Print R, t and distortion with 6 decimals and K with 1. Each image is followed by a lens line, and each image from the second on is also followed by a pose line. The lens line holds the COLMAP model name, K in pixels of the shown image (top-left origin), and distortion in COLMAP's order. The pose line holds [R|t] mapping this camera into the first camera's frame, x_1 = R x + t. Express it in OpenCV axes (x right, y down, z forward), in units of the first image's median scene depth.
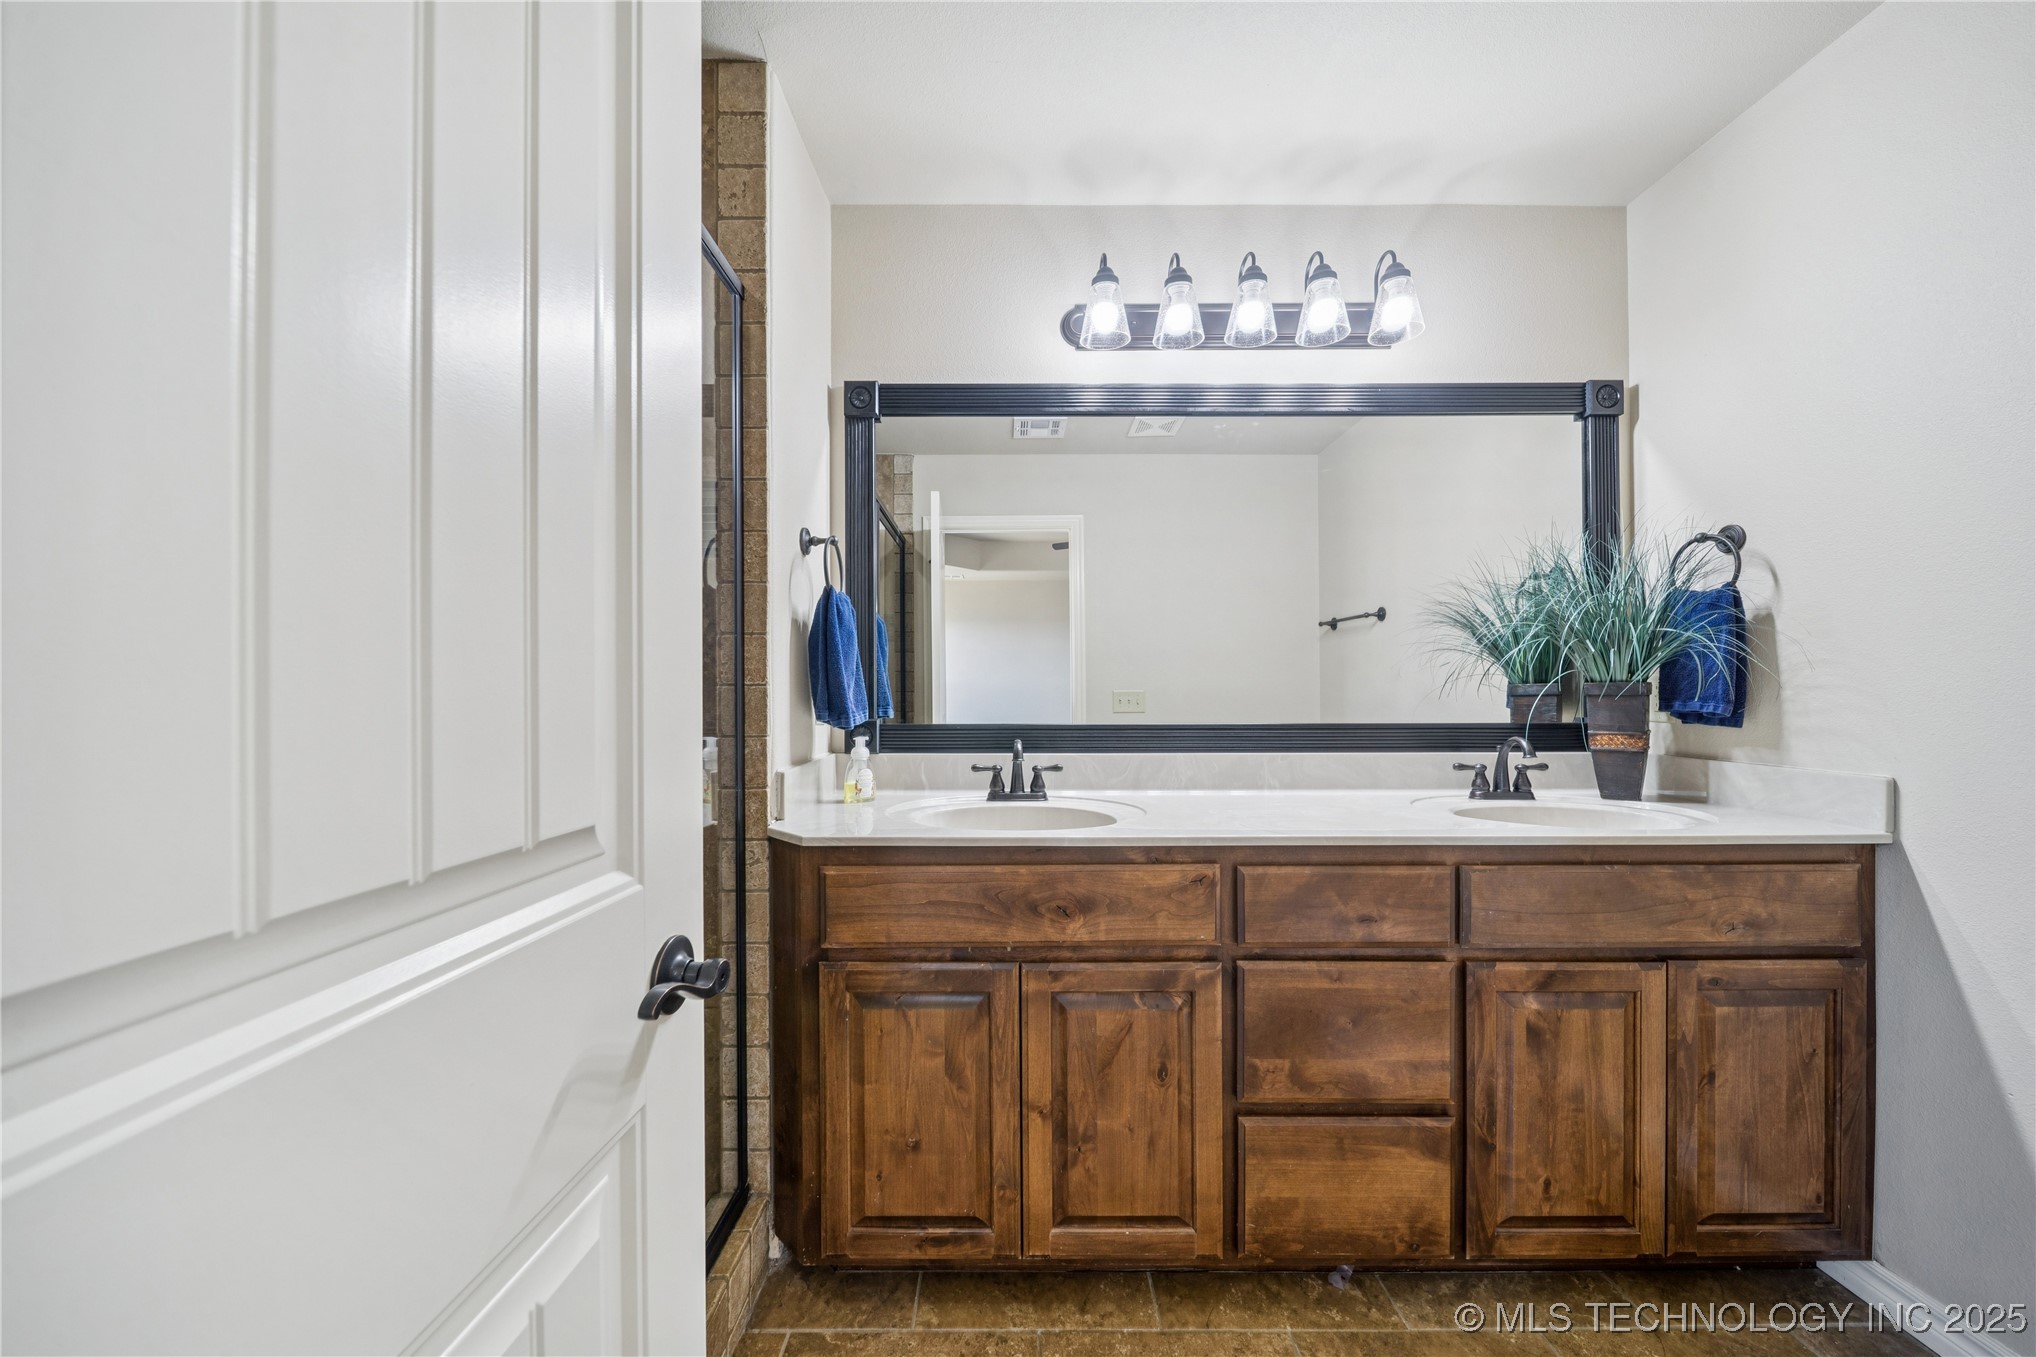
lens RADIAL K [[718.9, 0, 1014.2], [0, 718.9, 690.1], [0, 0, 1]] dist [0.001980, -0.001887]
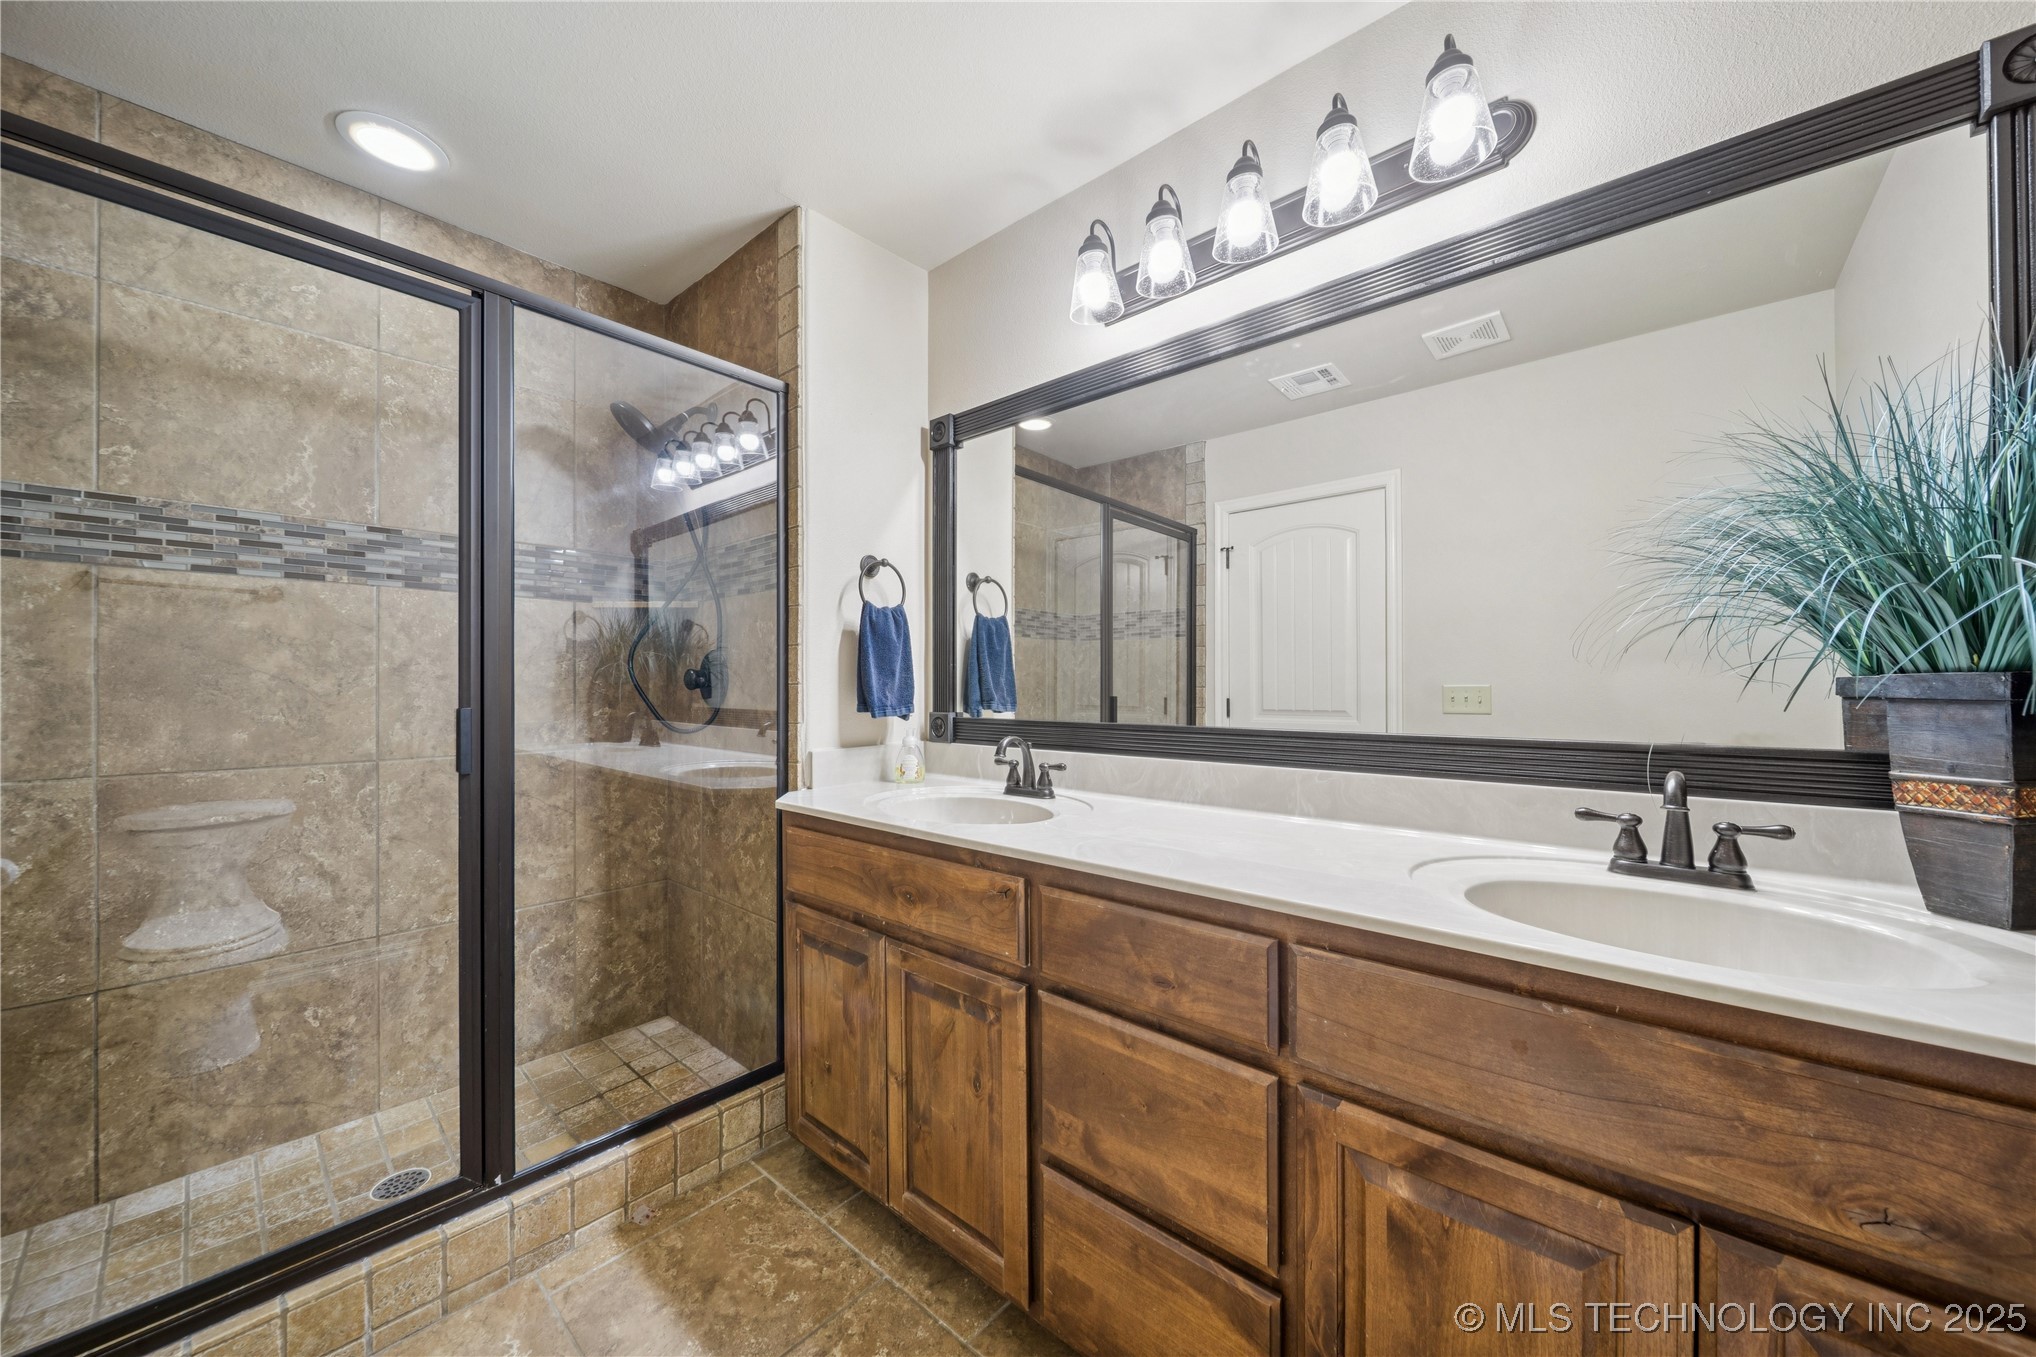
lens RADIAL K [[718.9, 0, 1011.6], [0, 718.9, 683.6], [0, 0, 1]] dist [0.001980, -0.001887]
pose [[0.752096, -0.002189, -0.659050, 0.881836], [0.003298, 0.999994, 0.000442, -0.007667], [0.659046, -0.002506, 0.752099, 0.301478]]
